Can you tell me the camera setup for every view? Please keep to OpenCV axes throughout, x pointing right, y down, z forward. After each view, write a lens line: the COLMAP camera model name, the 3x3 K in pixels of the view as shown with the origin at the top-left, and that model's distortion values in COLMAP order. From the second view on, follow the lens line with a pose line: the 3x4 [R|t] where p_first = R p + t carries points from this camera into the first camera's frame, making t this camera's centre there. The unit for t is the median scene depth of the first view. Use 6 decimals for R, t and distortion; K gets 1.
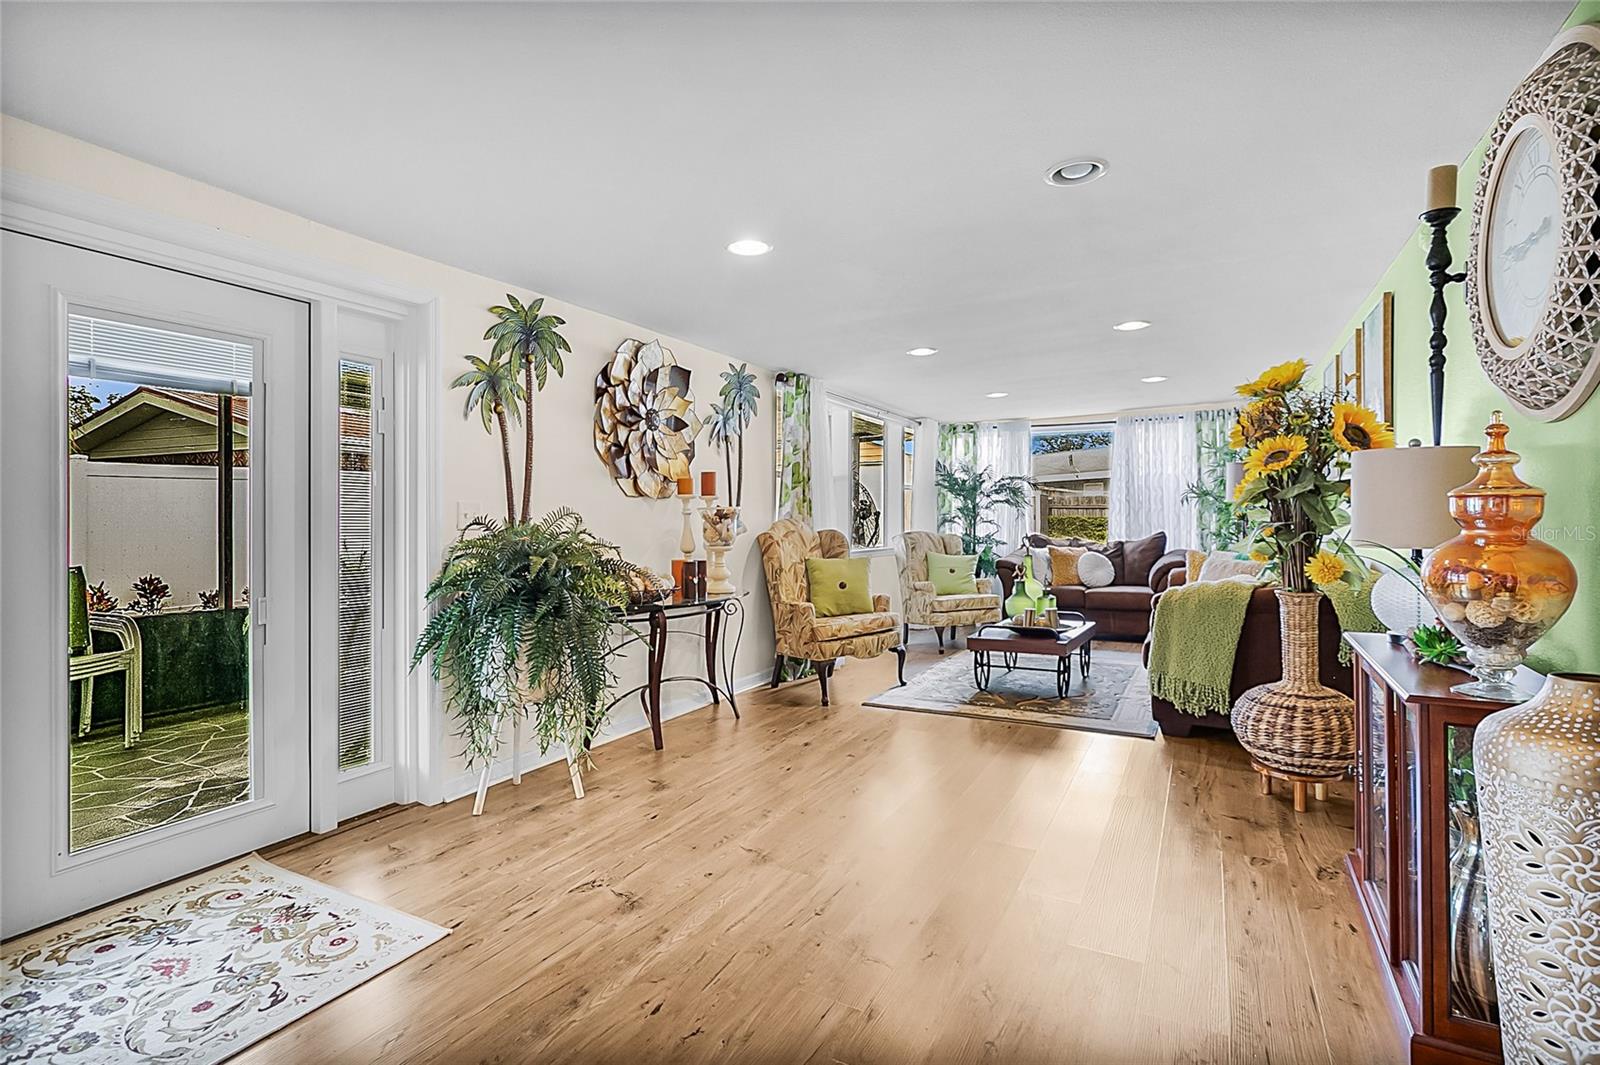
lens RADIAL K [[768.7, 0, 777.9], [0, 768.7, 511.3], [0, 0, 1]] dist [-0.000093, 0.000495]
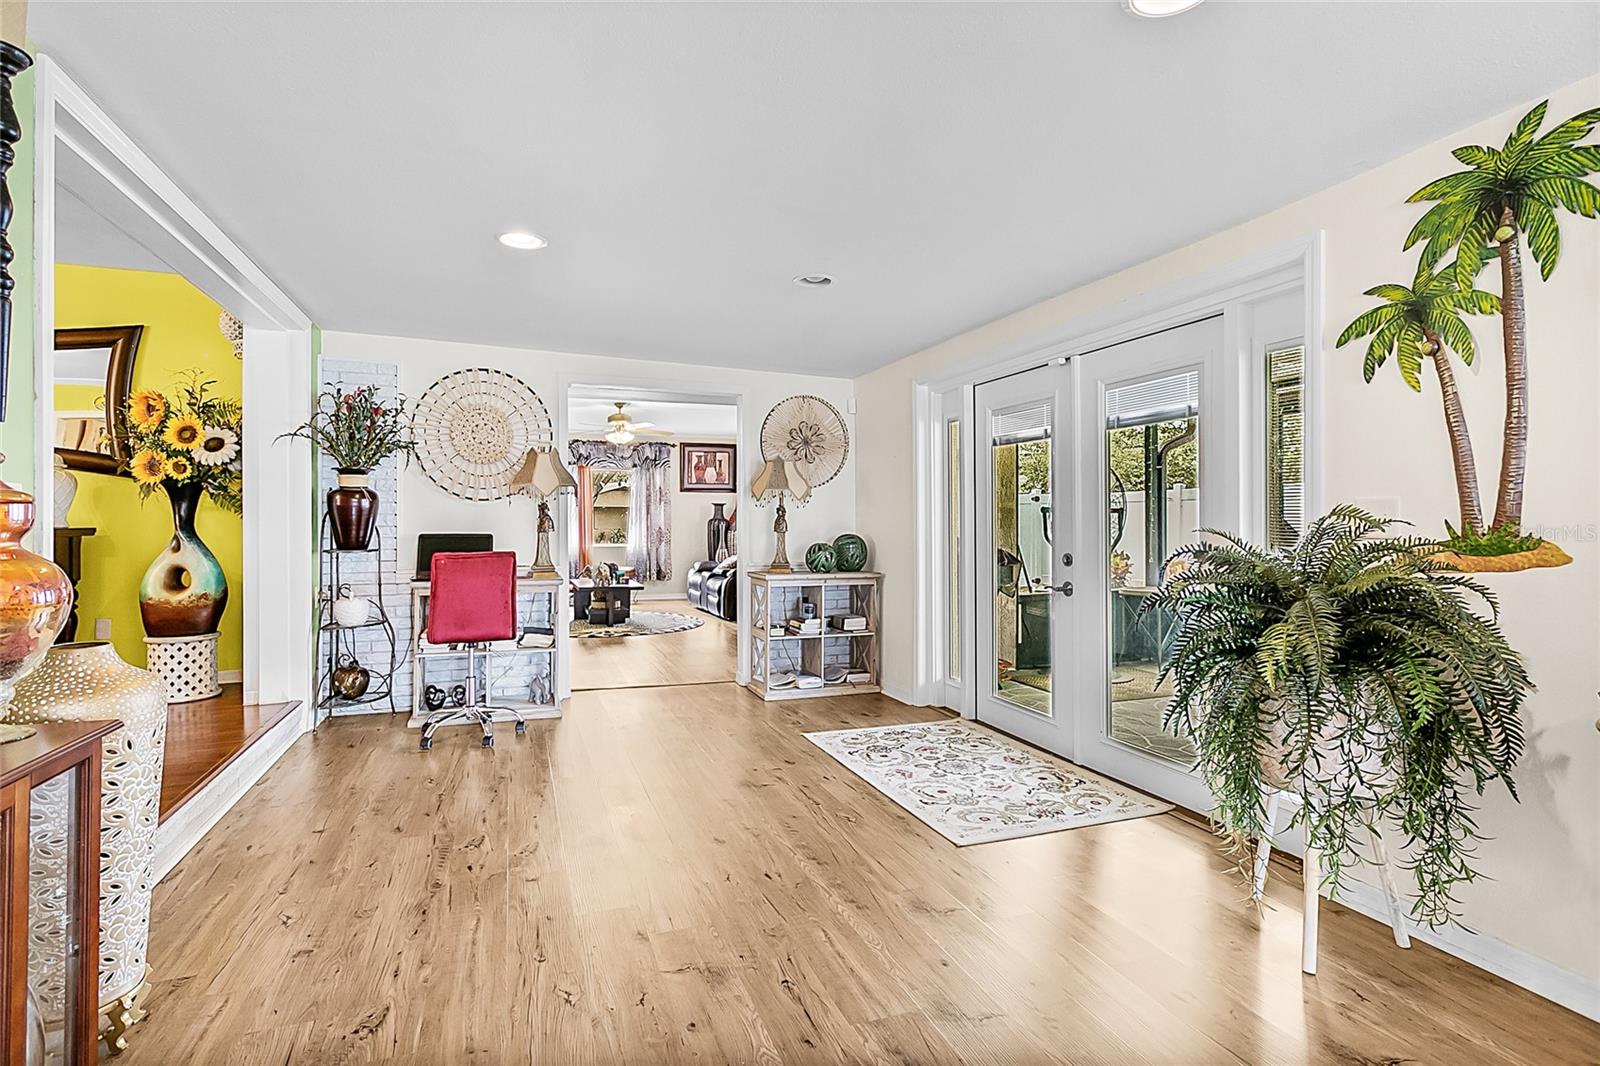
lens RADIAL K [[768.7, 0, 777.9], [0, 768.7, 511.8], [0, 0, 1]] dist [-0.000093, 0.000495]
pose [[-0.661891, -0.002267, -0.749597, 0.708772], [0.011721, 0.999842, -0.013373, 0.004512], [0.749509, -0.017637, -0.661760, 1.571538]]
